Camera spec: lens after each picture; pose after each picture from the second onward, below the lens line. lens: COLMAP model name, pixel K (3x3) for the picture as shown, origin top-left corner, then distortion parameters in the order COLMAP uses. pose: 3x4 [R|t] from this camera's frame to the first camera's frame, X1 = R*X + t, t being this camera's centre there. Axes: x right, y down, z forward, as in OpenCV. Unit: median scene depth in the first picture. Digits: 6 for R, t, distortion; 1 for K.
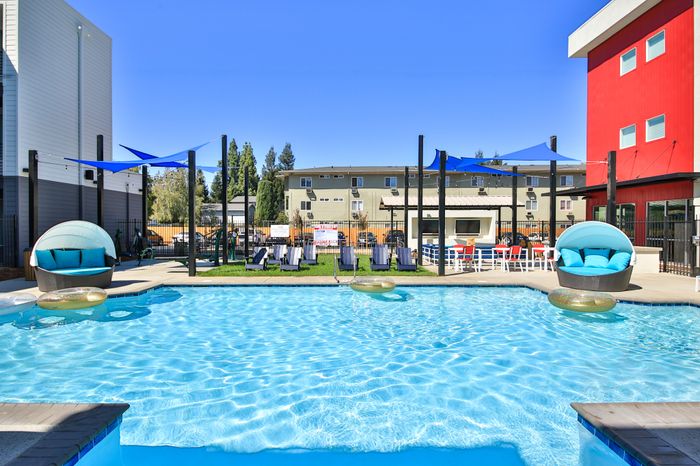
lens RADIAL K [[388.5, 0, 348.9], [0, 388.5, 231.9], [0, 0, 1]] dist [-0.002219, -0.007108]
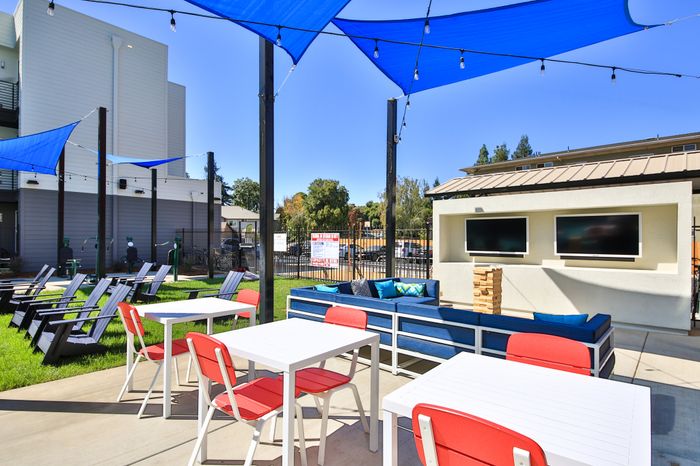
lens RADIAL K [[379.2, 0, 349.8], [0, 379.2, 236.5], [0, 0, 1]] dist [-0.015555, -0.006677]
pose [[0.740353, -0.003914, -0.672207, 0.323208], [-0.010314, 0.999799, -0.017181, -0.004015], [0.672140, 0.019653, 0.740163, 0.543786]]
